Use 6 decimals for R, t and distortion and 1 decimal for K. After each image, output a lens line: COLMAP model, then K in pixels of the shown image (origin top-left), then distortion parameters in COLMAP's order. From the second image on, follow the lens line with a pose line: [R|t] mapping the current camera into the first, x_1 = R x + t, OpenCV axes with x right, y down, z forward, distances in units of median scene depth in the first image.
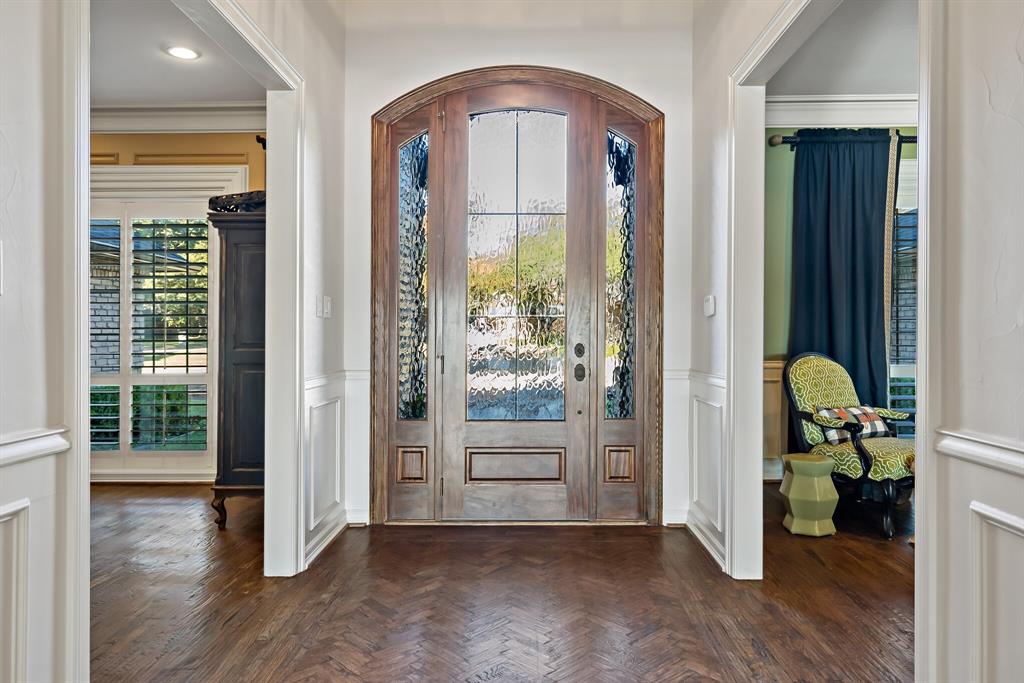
lens RADIAL K [[663.0, 0, 515.6], [0, 663.0, 338.4], [0, 0, 1]] dist [-0.008811, -0.000120]
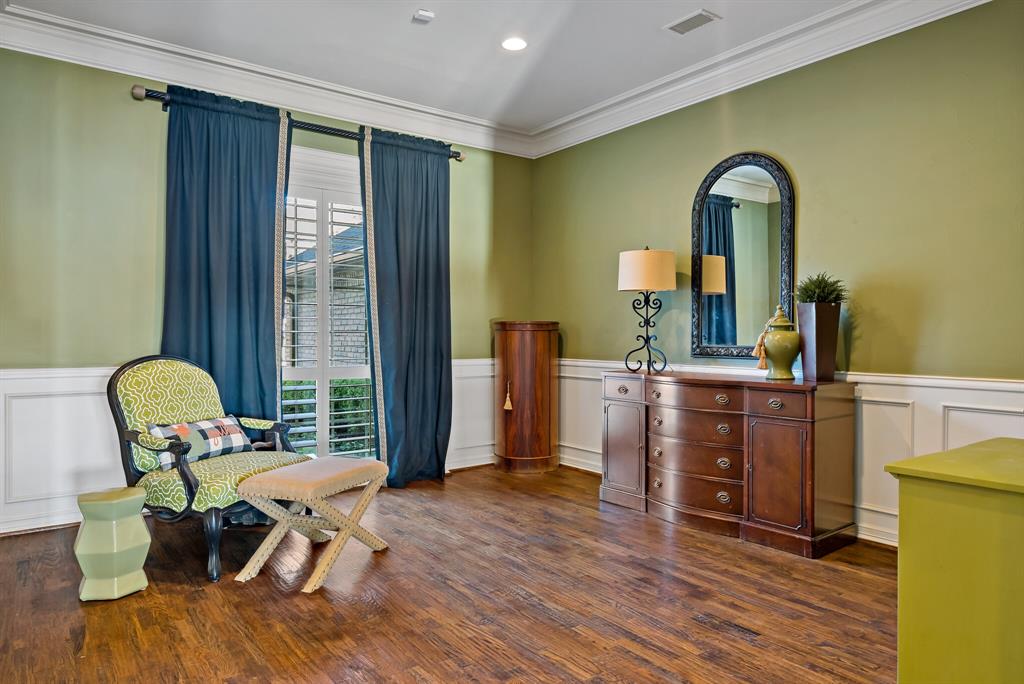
lens RADIAL K [[644.6, 0, 510.8], [0, 644.6, 342.4], [0, 0, 1]] dist [0.004318, 0.002824]
pose [[0.780536, -0.001500, 0.625109, 0.262823], [-0.000800, 0.999994, 0.003398, 0.002055], [-0.625110, -0.003152, 0.780530, 0.104602]]
